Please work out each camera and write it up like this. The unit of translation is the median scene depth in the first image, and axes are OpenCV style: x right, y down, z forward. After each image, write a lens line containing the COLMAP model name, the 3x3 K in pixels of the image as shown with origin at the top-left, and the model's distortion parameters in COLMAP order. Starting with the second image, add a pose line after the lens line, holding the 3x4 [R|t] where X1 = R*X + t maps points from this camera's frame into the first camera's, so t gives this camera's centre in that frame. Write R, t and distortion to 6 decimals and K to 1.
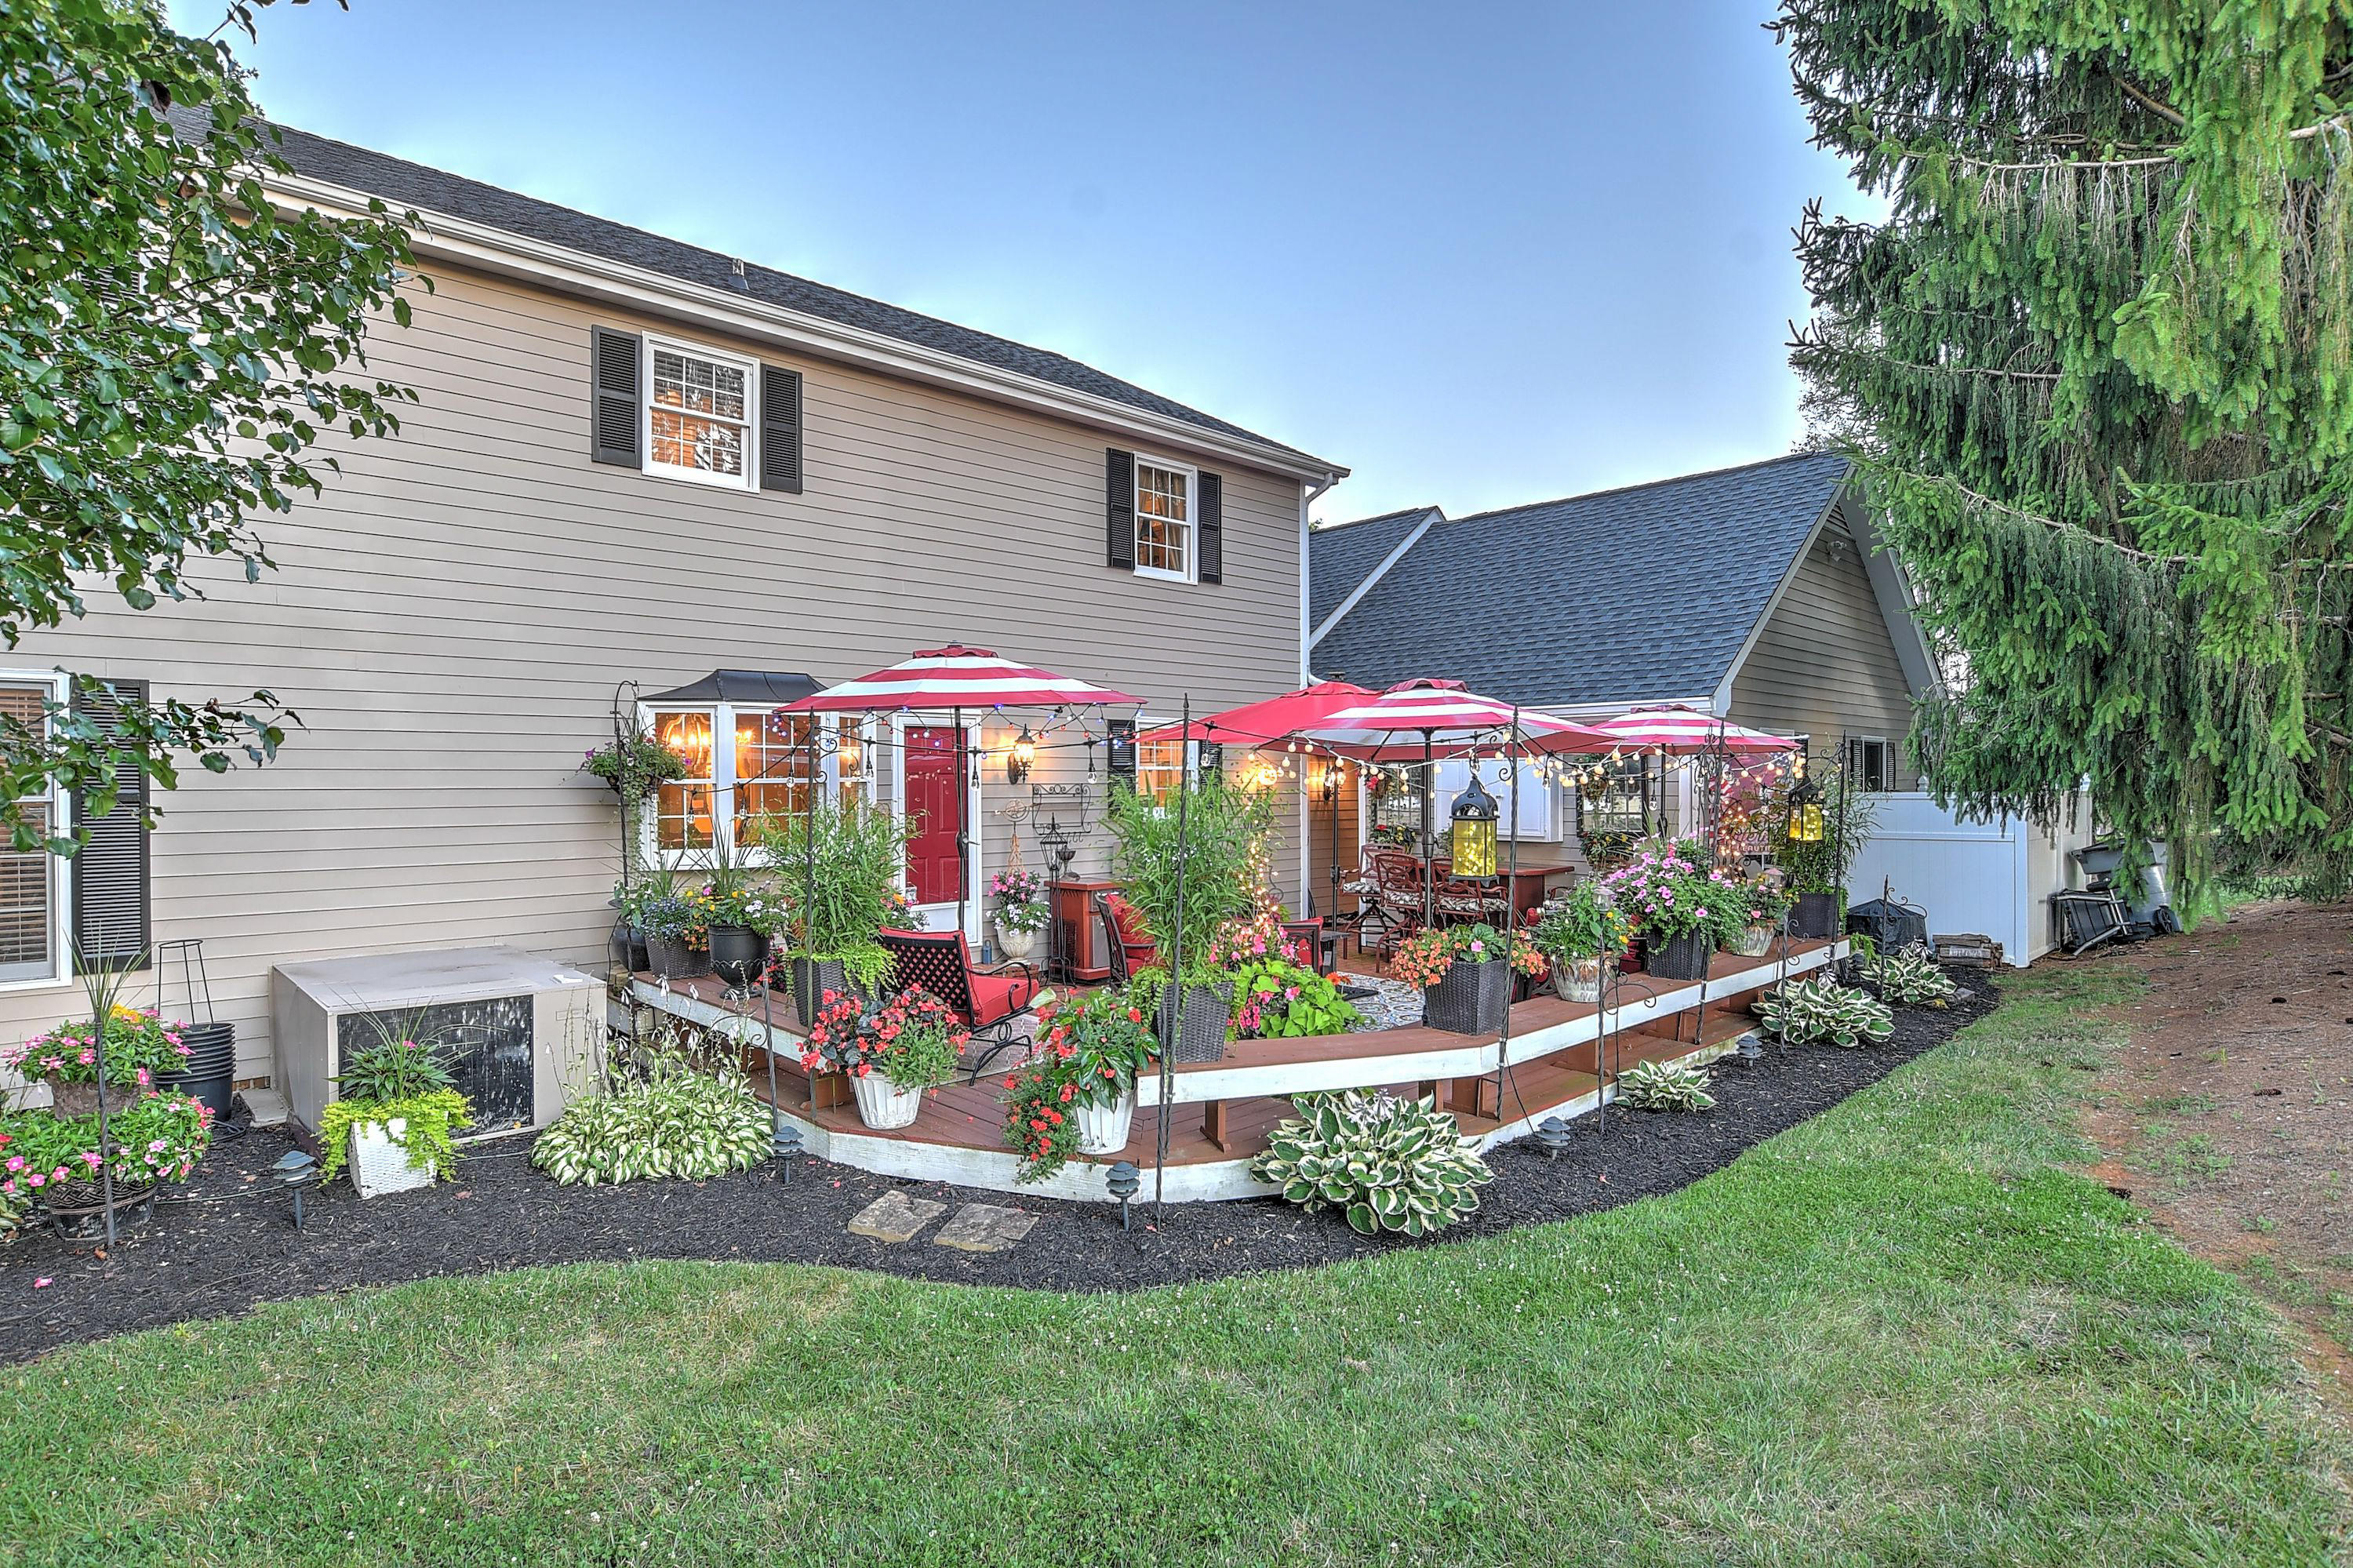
lens RADIAL K [[1193.6, 0, 1173.7], [0, 1193.6, 780.0], [0, 0, 1]] dist [-0.022983, -0.000527]
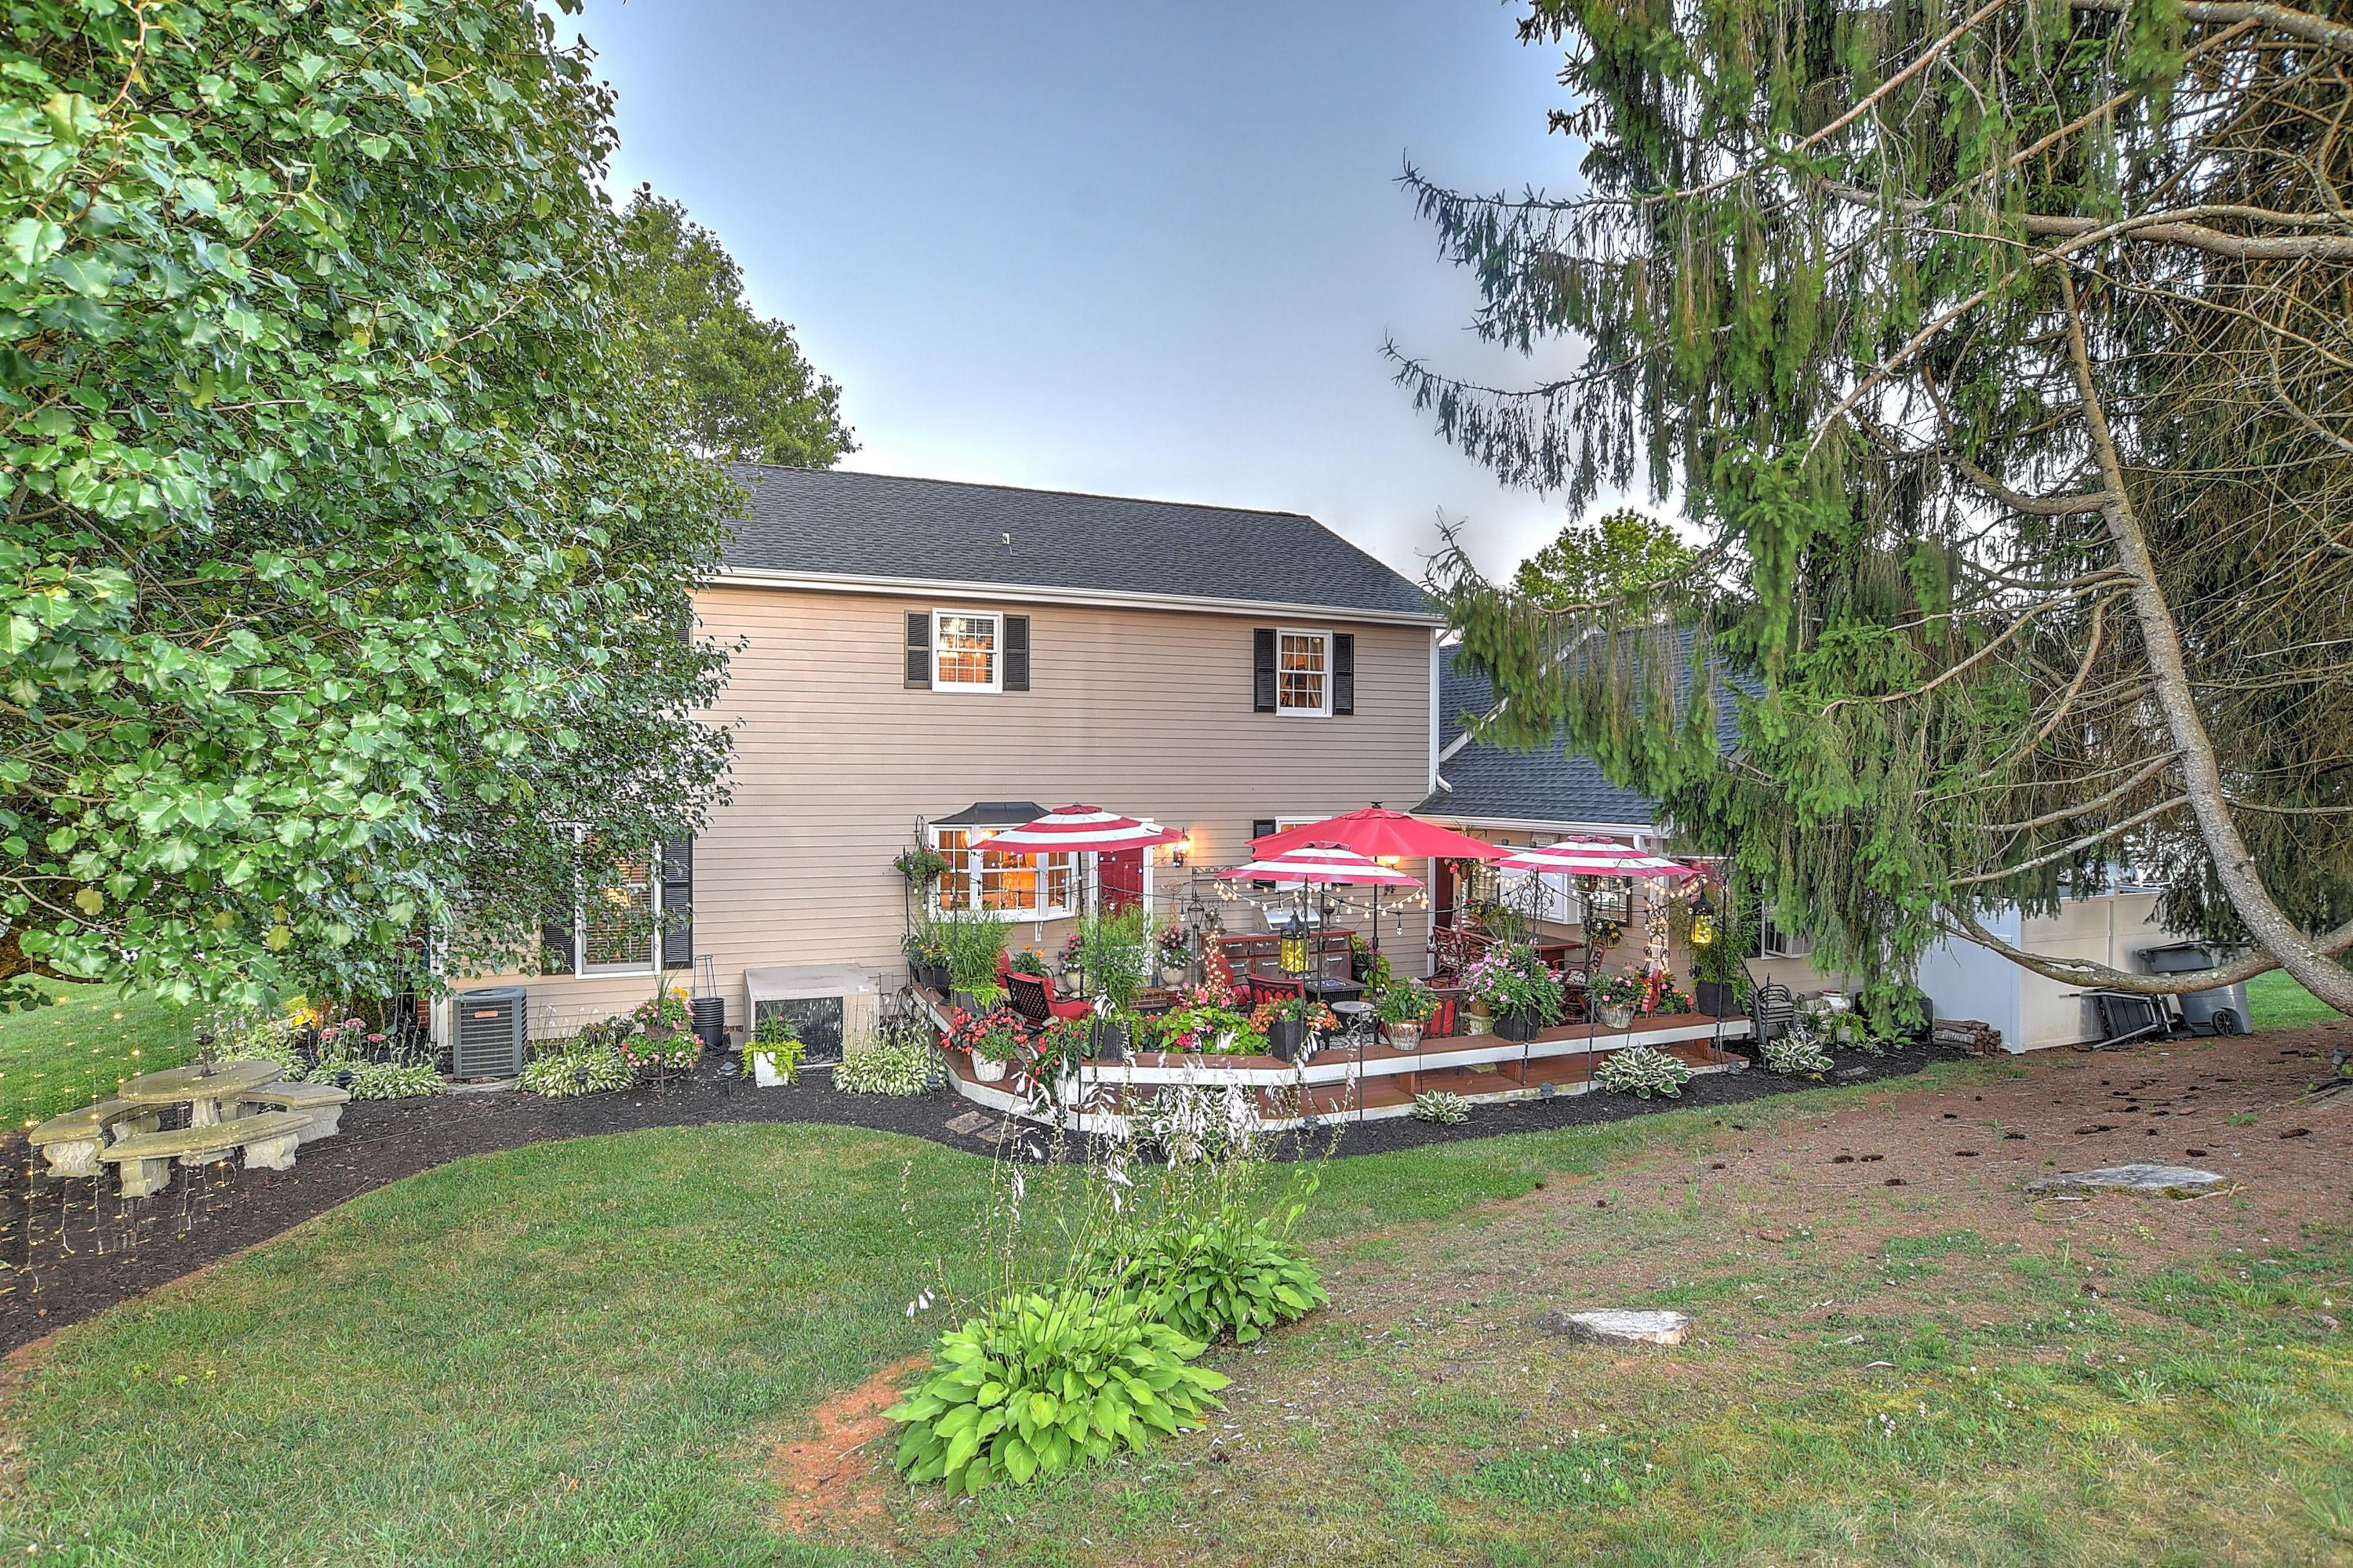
lens RADIAL K [[1160.9, 0, 1175.4], [0, 1160.9, 781.6], [0, 0, 1]] dist [-0.029082, -0.000222]
pose [[0.931776, 0.009726, -0.362905, 0.661130], [-0.008466, 0.999951, 0.005061, -0.188774], [0.362936, -0.001643, 0.931813, -0.588729]]
